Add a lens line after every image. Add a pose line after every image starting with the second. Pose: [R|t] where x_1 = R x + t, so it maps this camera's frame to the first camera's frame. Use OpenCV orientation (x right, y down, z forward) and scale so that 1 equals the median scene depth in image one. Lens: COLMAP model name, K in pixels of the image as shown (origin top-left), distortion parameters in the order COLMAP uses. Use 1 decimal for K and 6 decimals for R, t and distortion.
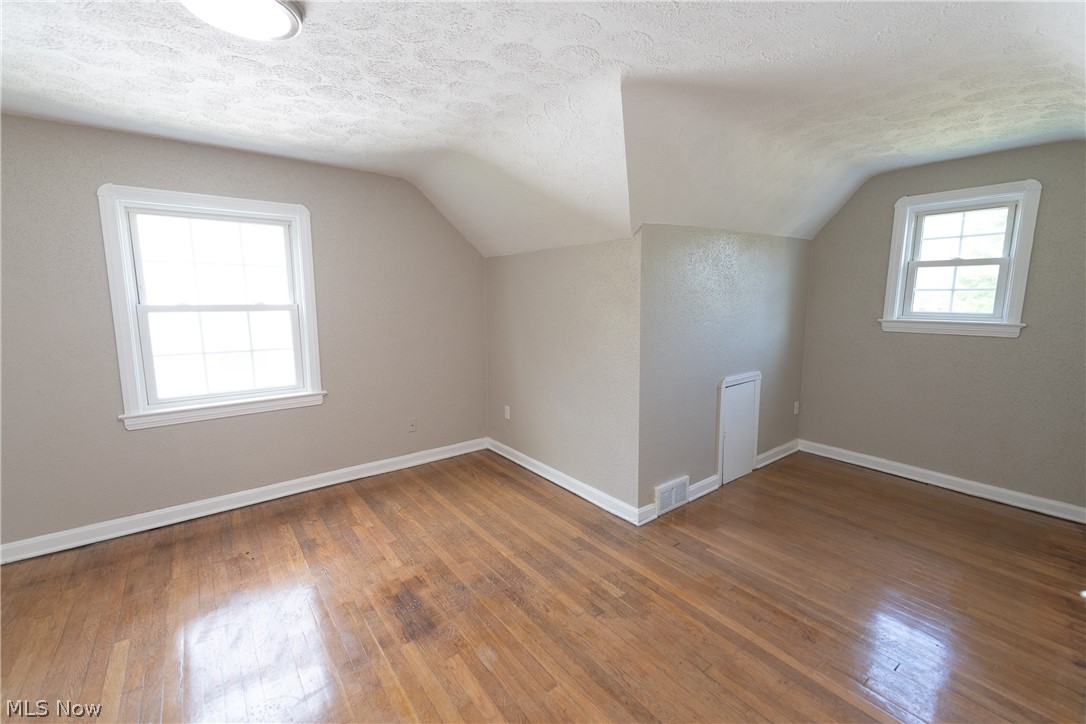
lens RADIAL K [[461.4, 0, 546.9], [0, 461.4, 358.6], [0, 0, 1]] dist [0.016652, -0.000337]
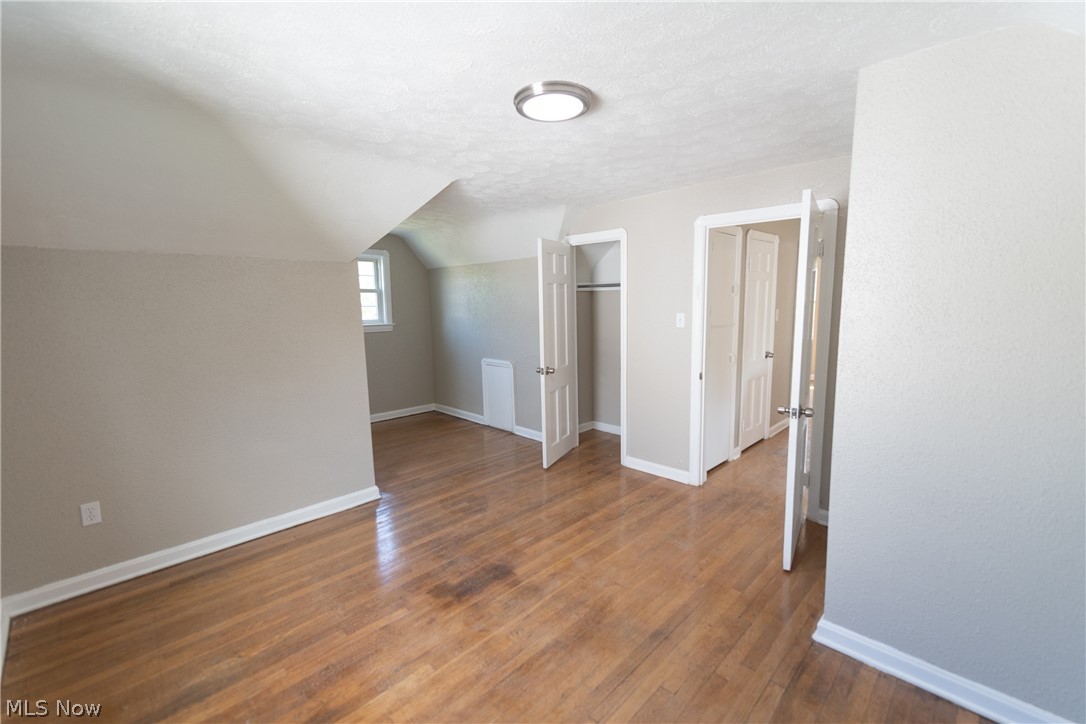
lens RADIAL K [[461.4, 0, 547.6], [0, 461.4, 365.0], [0, 0, 1]] dist [0.016652, -0.000337]
pose [[-0.137455, -0.127936, 0.982211, -1.218735], [0.154794, 0.976665, 0.148876, -0.115514], [-0.978338, 0.172505, -0.114444, 0.766157]]
